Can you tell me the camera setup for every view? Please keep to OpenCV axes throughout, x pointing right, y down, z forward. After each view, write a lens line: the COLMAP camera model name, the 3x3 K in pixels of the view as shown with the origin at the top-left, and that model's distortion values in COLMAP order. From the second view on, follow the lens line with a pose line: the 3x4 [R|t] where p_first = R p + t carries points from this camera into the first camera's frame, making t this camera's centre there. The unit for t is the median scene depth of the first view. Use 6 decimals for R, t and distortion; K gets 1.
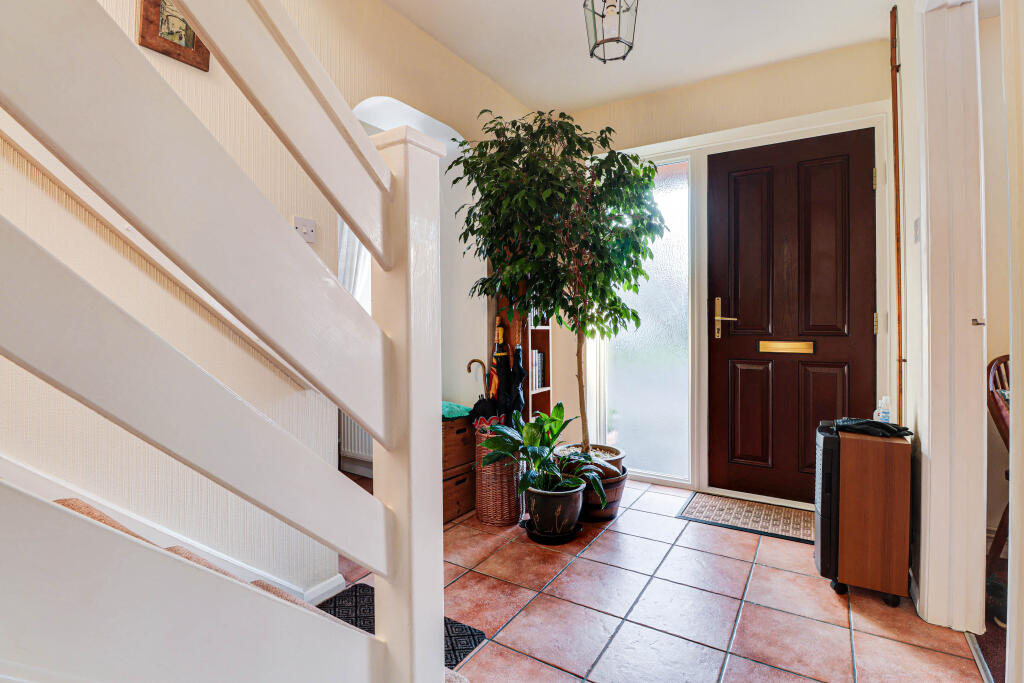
lens RADIAL K [[489.4, 0, 516.6], [0, 489.4, 323.0], [0, 0, 1]] dist [-0.003631, -0.001255]
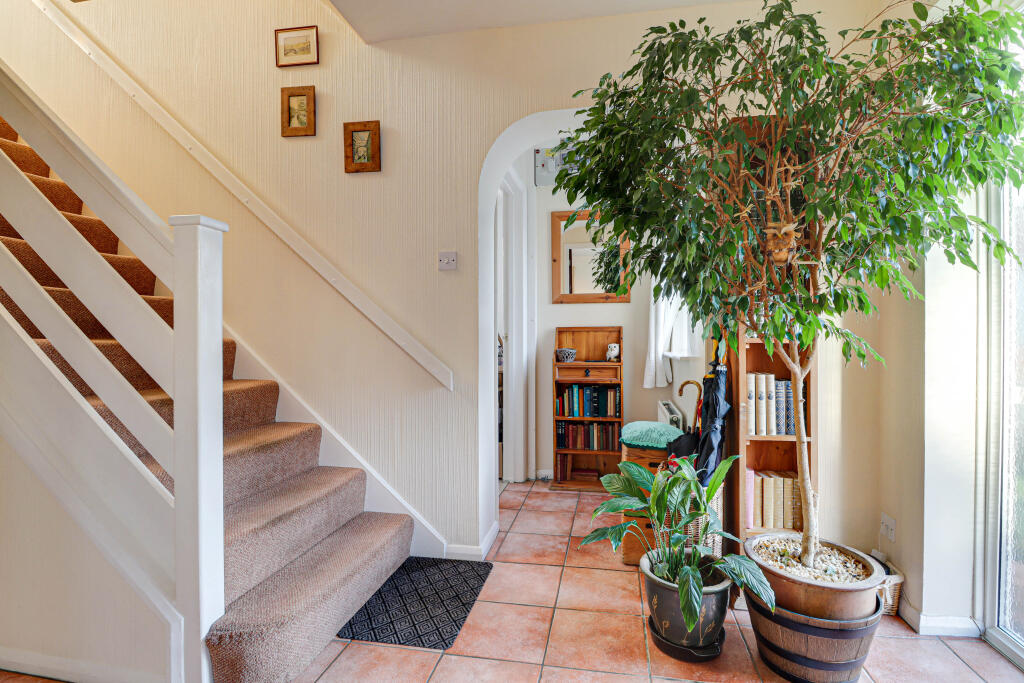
lens RADIAL K [[489.4, 0, 514.7], [0, 489.4, 341.0], [0, 0, 1]] dist [-0.003631, -0.001255]
pose [[0.373287, 0.011452, -0.927645, 0.679454], [-0.003661, 0.999934, 0.010871, 0.004511], [0.927709, -0.000662, 0.373304, 0.572442]]
